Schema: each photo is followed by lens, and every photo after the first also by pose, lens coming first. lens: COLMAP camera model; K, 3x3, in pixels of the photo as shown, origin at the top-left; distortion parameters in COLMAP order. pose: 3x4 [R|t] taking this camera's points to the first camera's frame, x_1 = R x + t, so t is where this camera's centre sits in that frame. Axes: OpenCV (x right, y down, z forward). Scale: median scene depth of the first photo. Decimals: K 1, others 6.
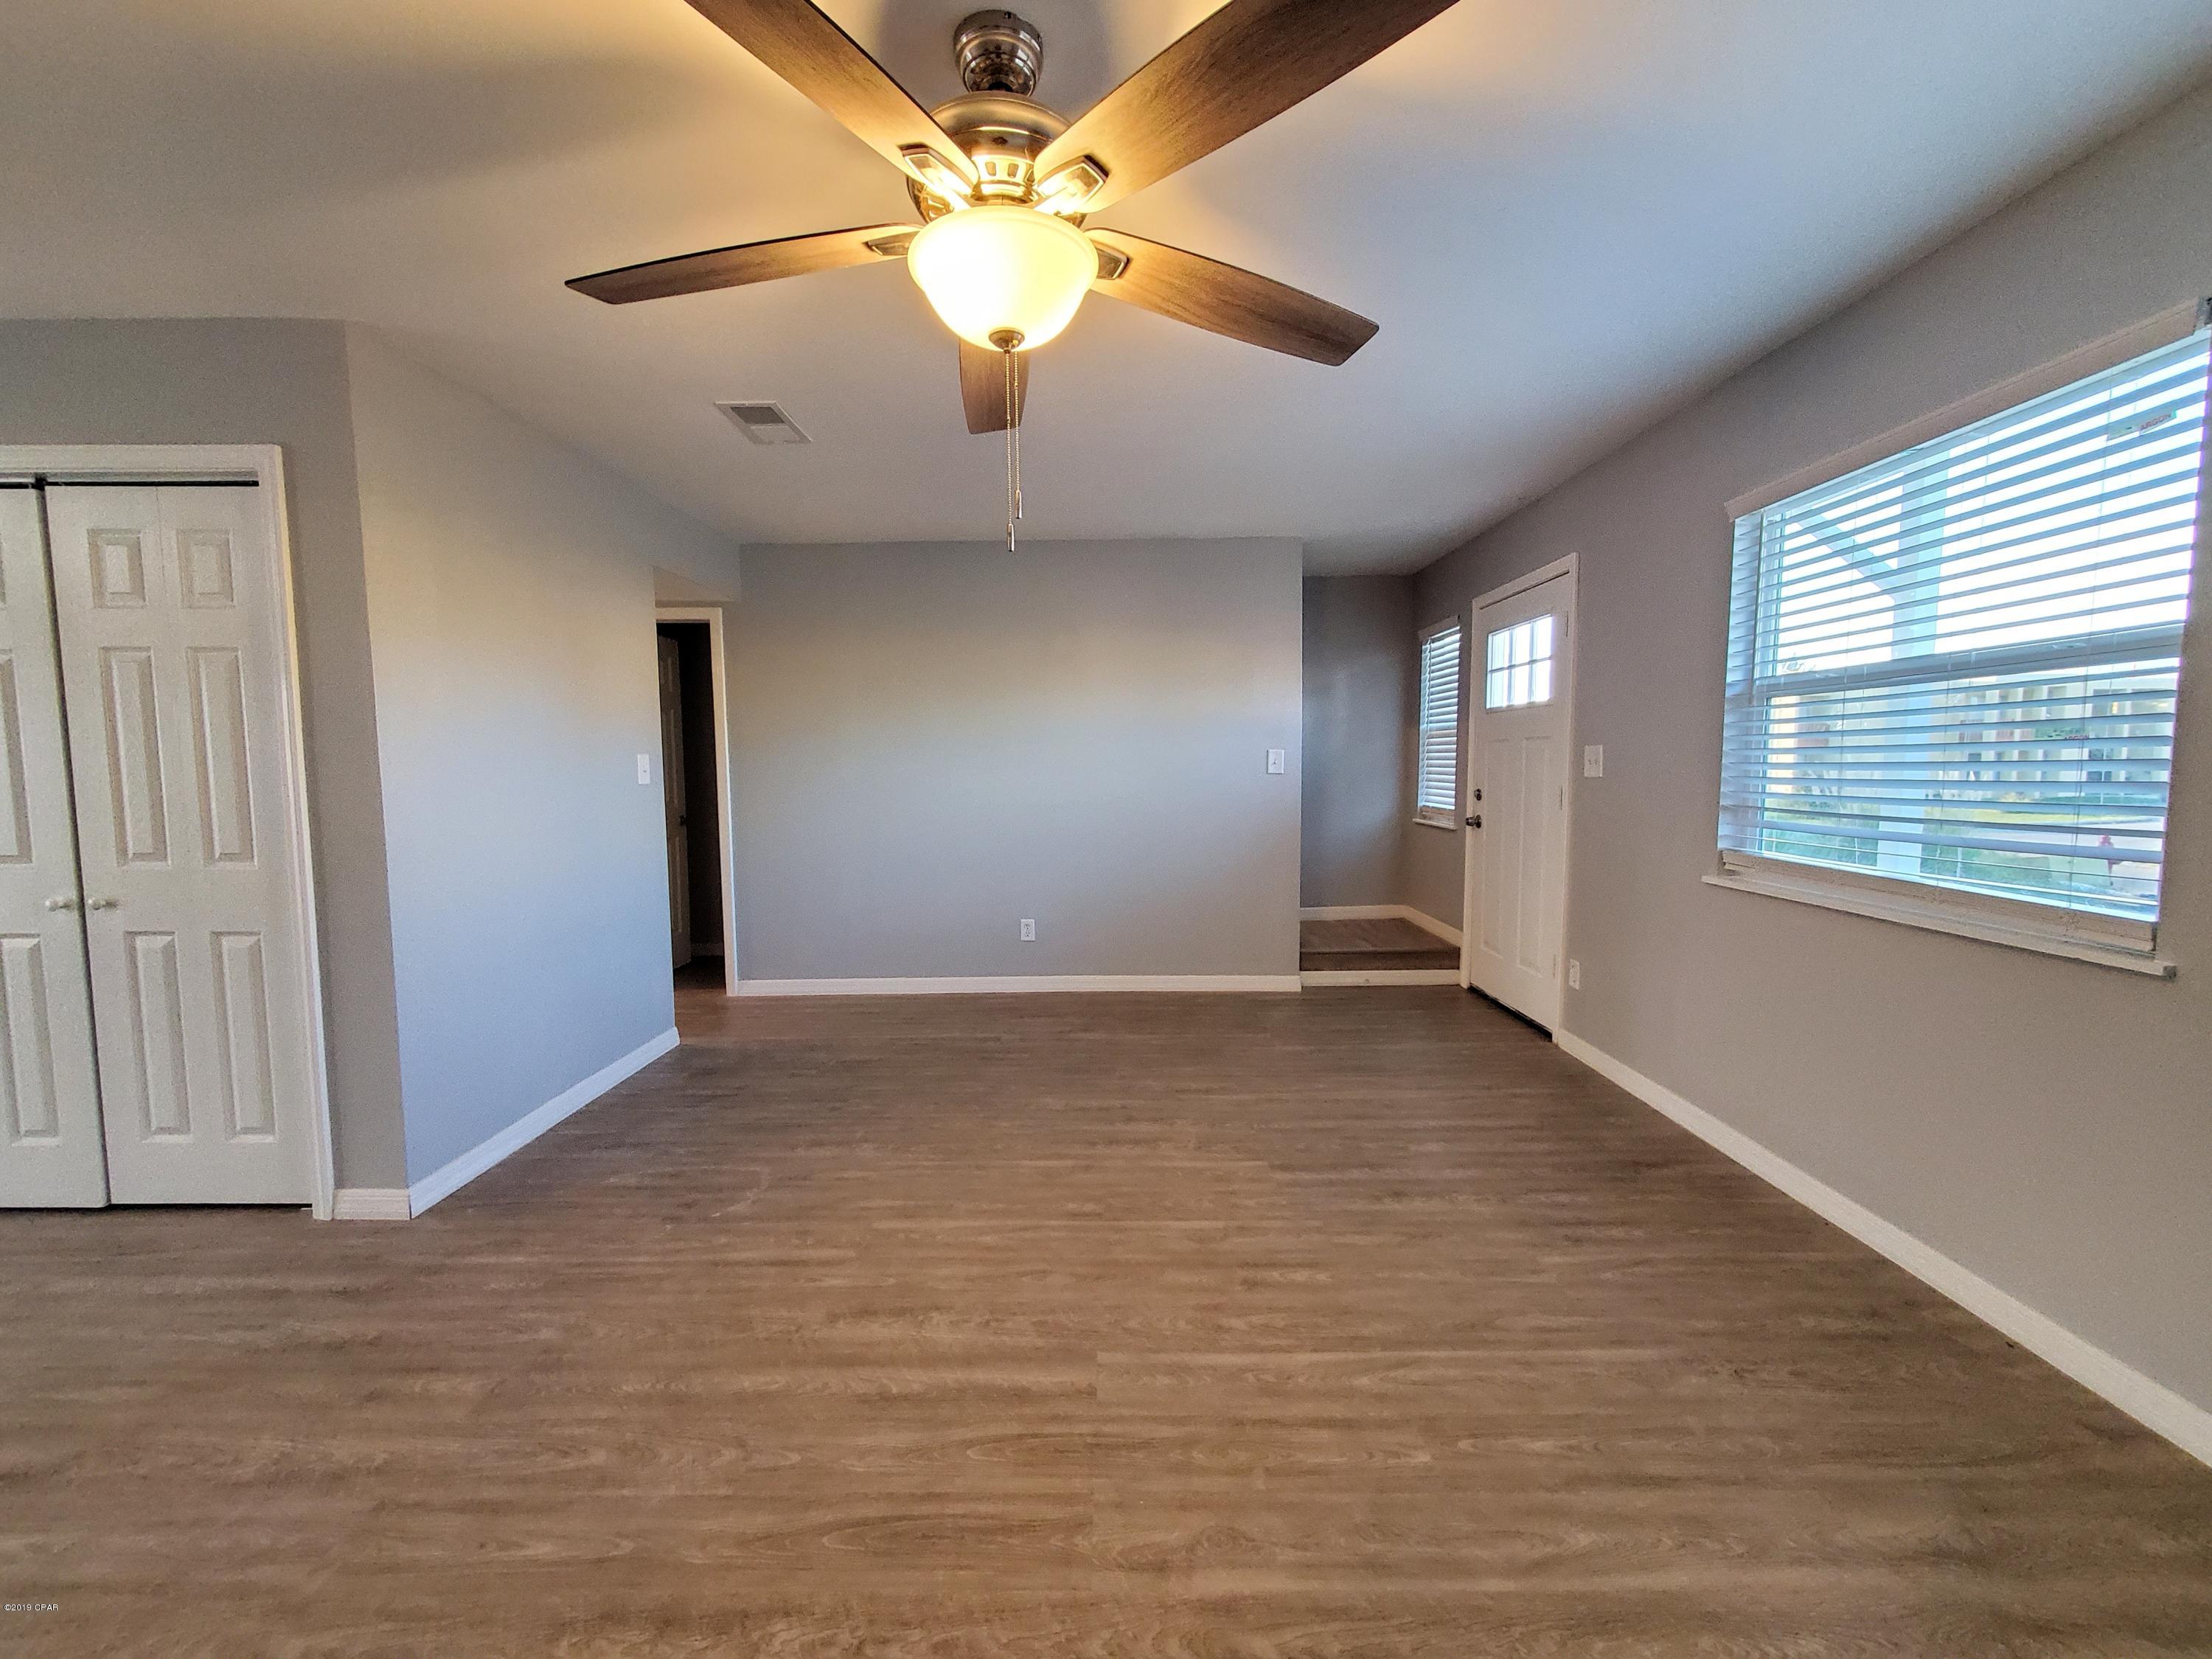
lens RADIAL K [[876.9, 0, 1107.7], [0, 876.9, 833.6], [0, 0, 1]] dist [0.008826, -0.001644]
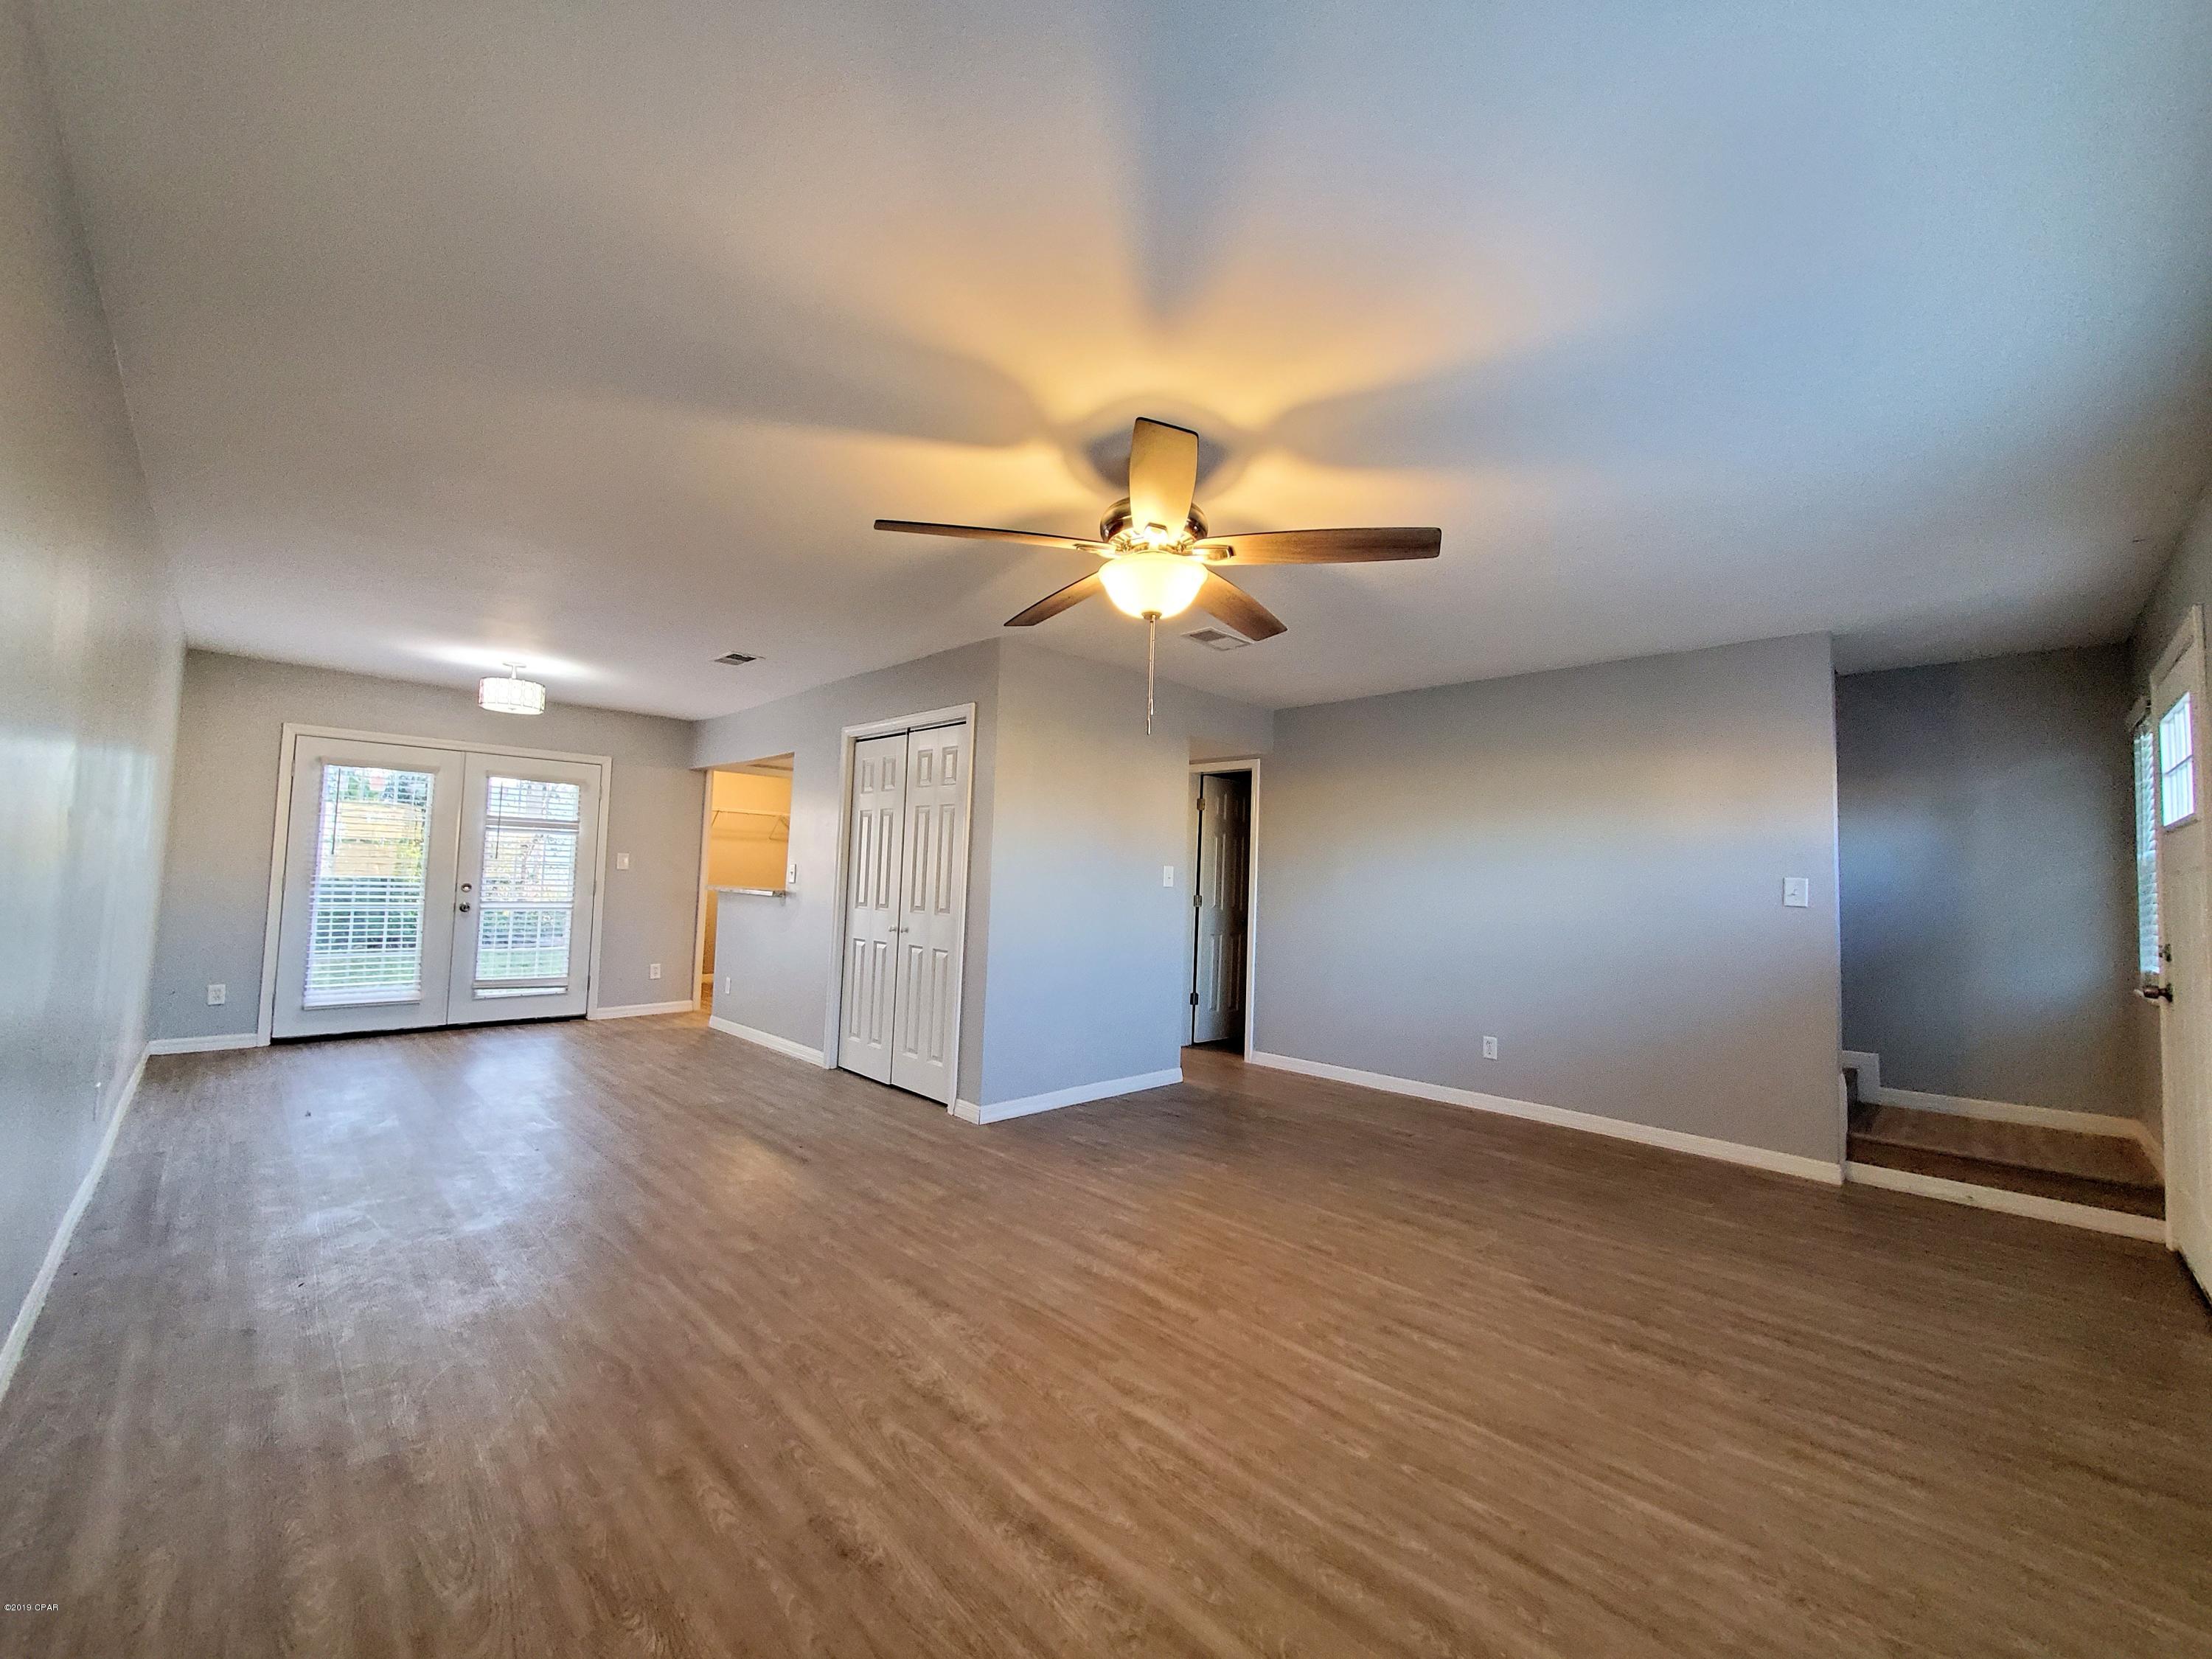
lens RADIAL K [[876.9, 0, 1106.9], [0, 876.9, 828.0], [0, 0, 1]] dist [0.008826, -0.001644]
pose [[0.708302, -0.011625, -0.705814, 0.614836], [-0.096849, 0.988809, -0.113476, 0.031816], [0.699234, 0.148733, 0.699250, -0.118033]]
